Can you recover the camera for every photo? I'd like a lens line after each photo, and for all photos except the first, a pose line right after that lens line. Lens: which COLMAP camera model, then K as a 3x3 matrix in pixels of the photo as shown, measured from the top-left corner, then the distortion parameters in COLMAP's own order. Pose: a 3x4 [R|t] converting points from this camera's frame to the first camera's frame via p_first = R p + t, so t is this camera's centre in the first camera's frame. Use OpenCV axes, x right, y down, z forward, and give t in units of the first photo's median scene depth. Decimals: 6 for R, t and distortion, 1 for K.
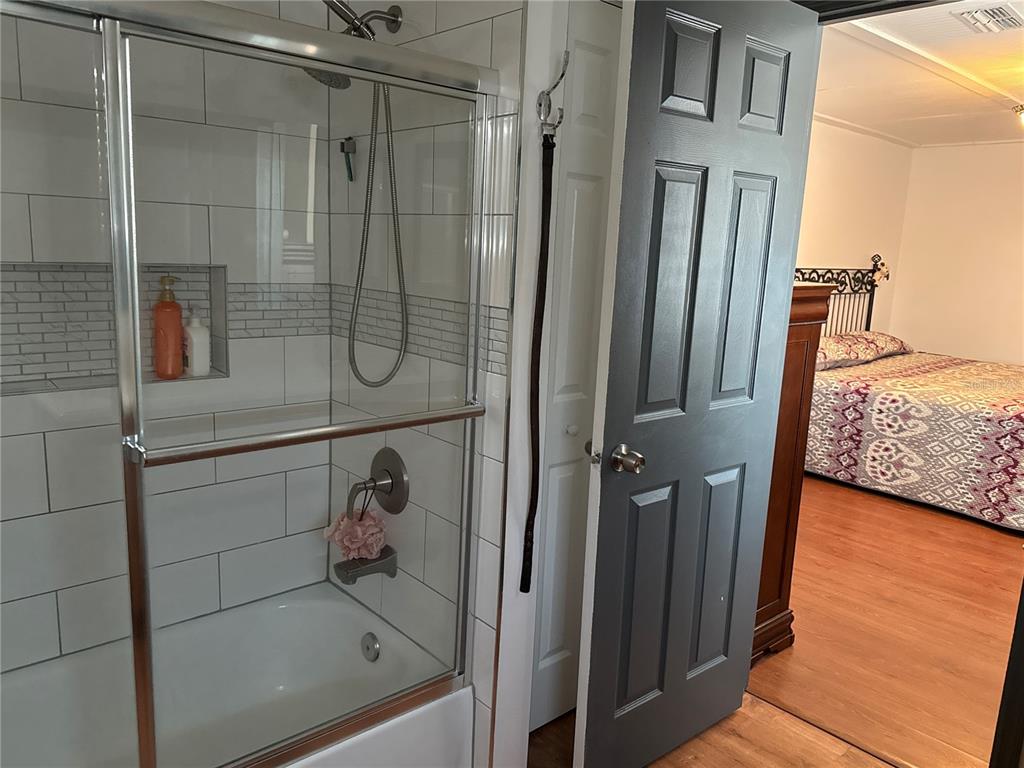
lens RADIAL K [[776.6, 0, 511.0], [0, 776.6, 383.0], [0, 0, 1]] dist [0.032779, -0.019566]
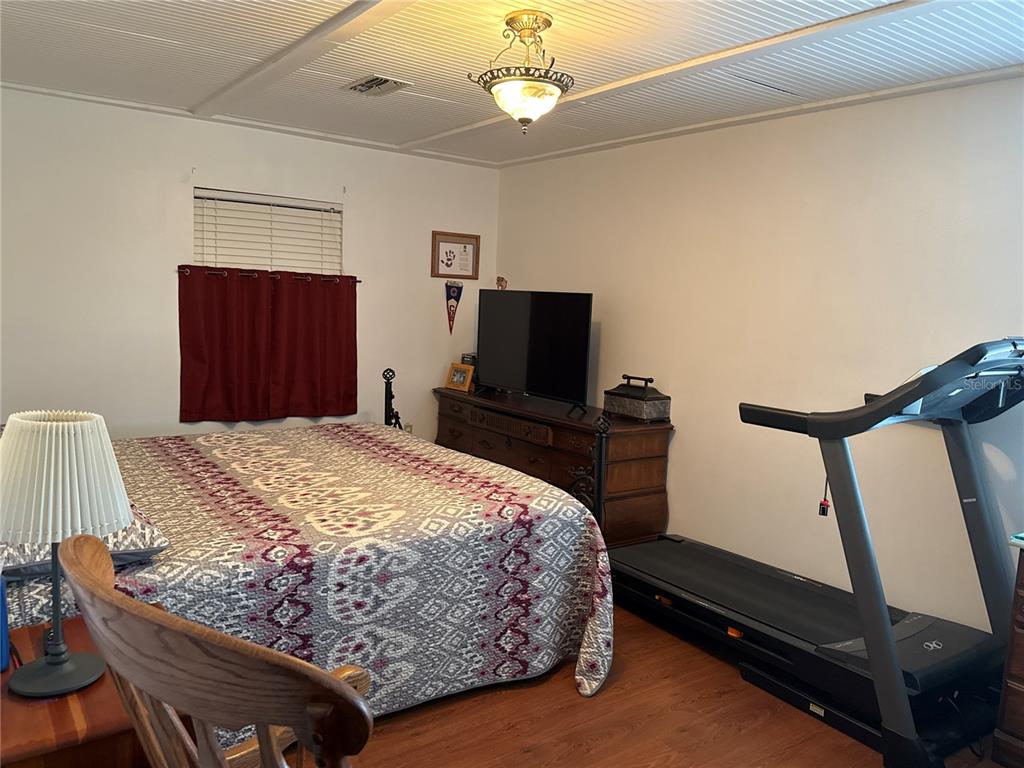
lens RADIAL K [[776.6, 0, 509.7], [0, 776.6, 383.4], [0, 0, 1]] dist [0.032779, -0.019566]
pose [[0.112007, -0.159974, 0.980746, -0.012403], [0.151561, 0.978160, 0.142243, -0.160880], [-0.982081, 0.132711, 0.133807, 0.818896]]
